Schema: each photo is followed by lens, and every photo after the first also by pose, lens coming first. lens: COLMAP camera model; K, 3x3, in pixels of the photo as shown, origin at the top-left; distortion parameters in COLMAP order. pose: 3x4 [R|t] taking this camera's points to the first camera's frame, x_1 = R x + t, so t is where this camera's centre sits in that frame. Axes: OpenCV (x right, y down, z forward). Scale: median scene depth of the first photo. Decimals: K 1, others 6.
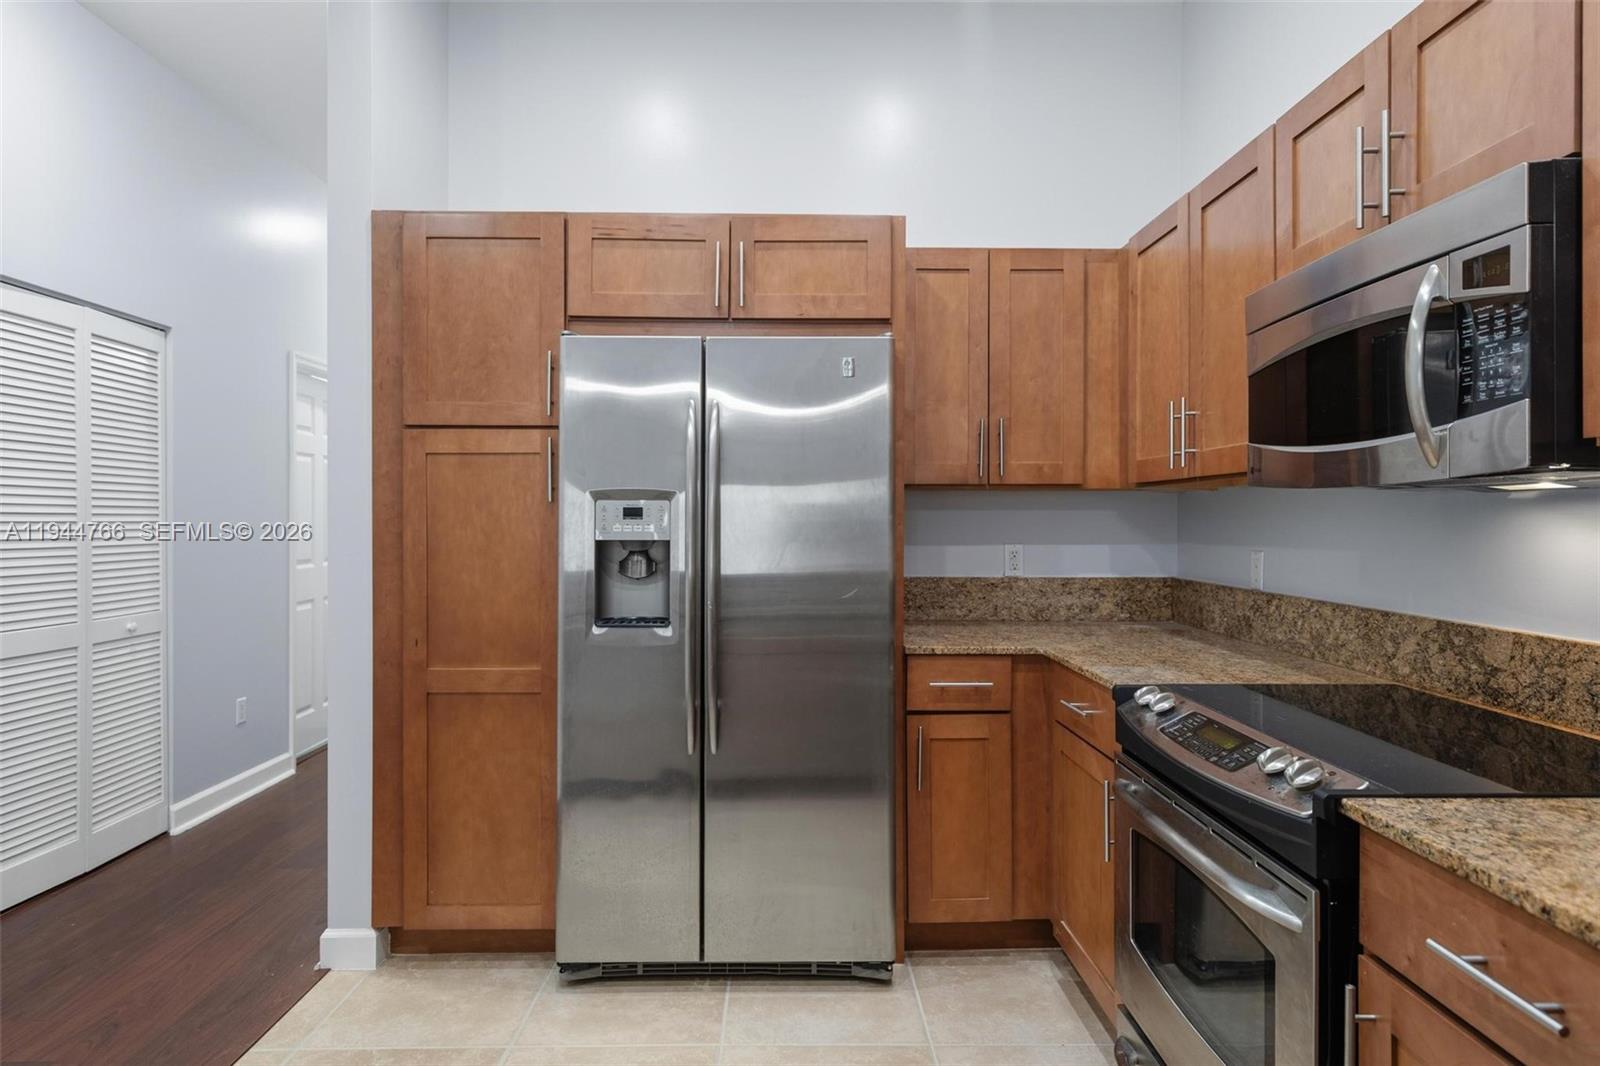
lens RADIAL K [[939.1, 0, 798.9], [0, 939.1, 521.8], [0, 0, 1]] dist [0.007081, -0.000244]
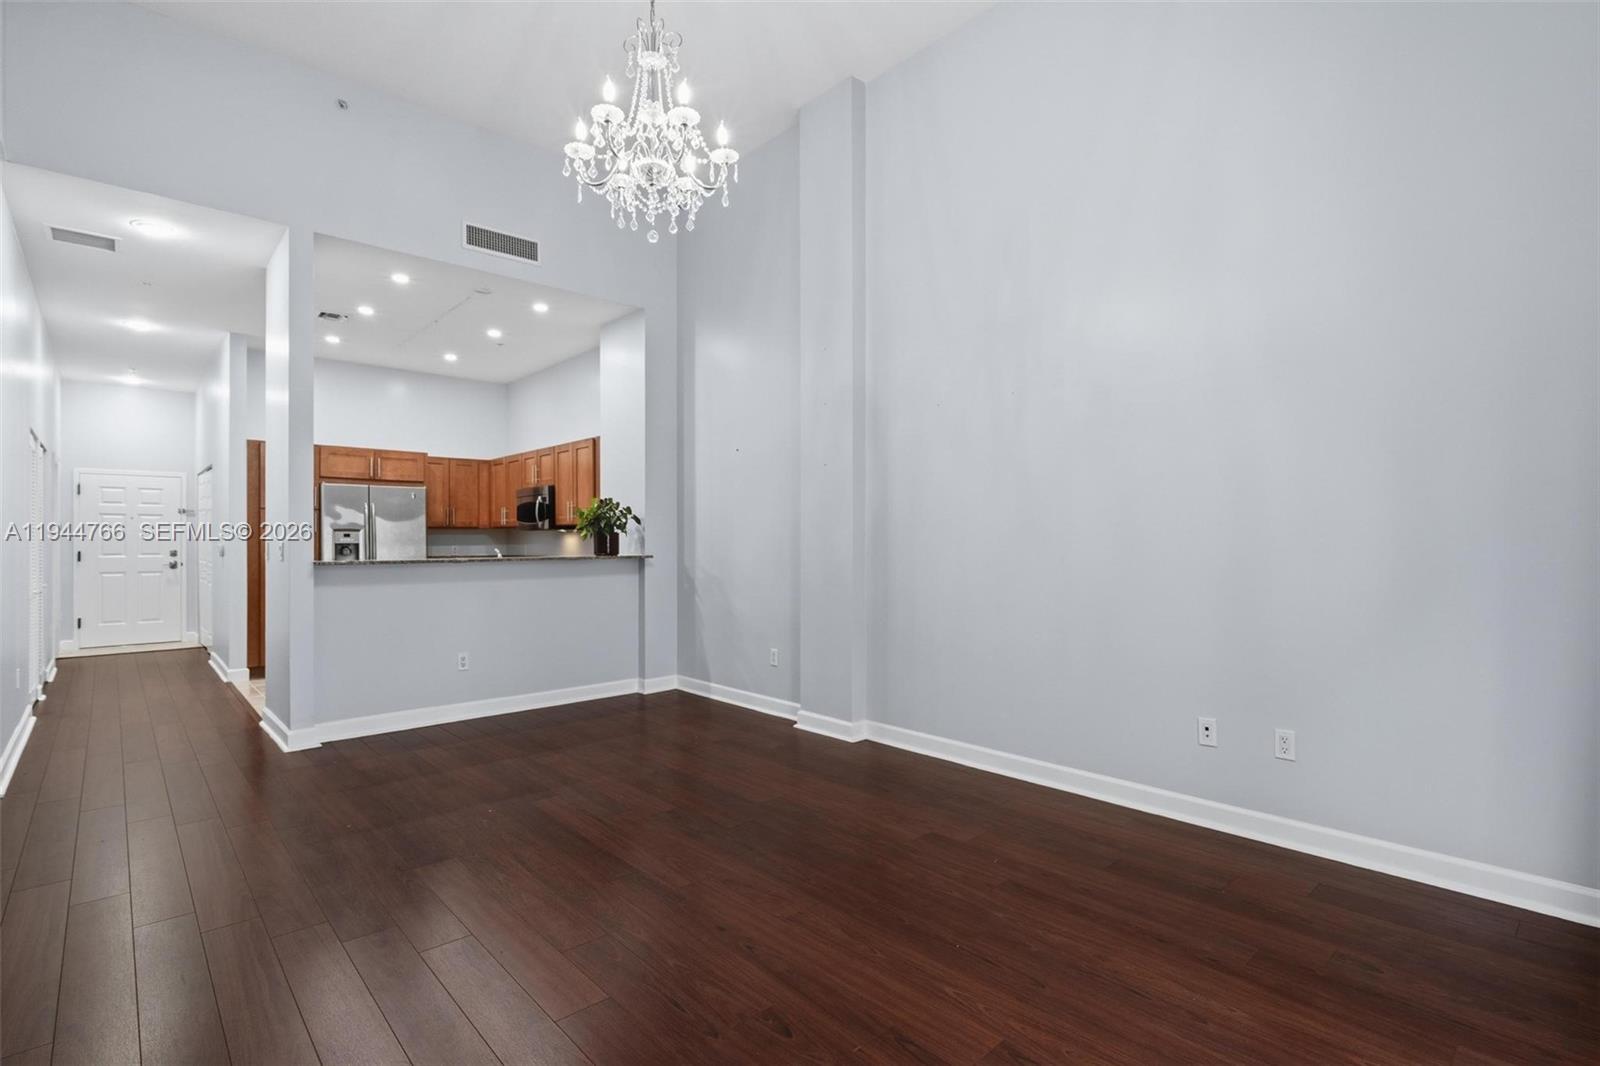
lens RADIAL K [[754.3, 0, 803.9], [0, 754.3, 533.8], [0, 0, 1]] dist [-0.004814, -0.000264]
pose [[0.739640, 0.000859, 0.673002, -0.775741], [0.007788, 0.999921, -0.009835, 0.024606], [-0.672957, 0.012516, 0.739576, -2.131391]]
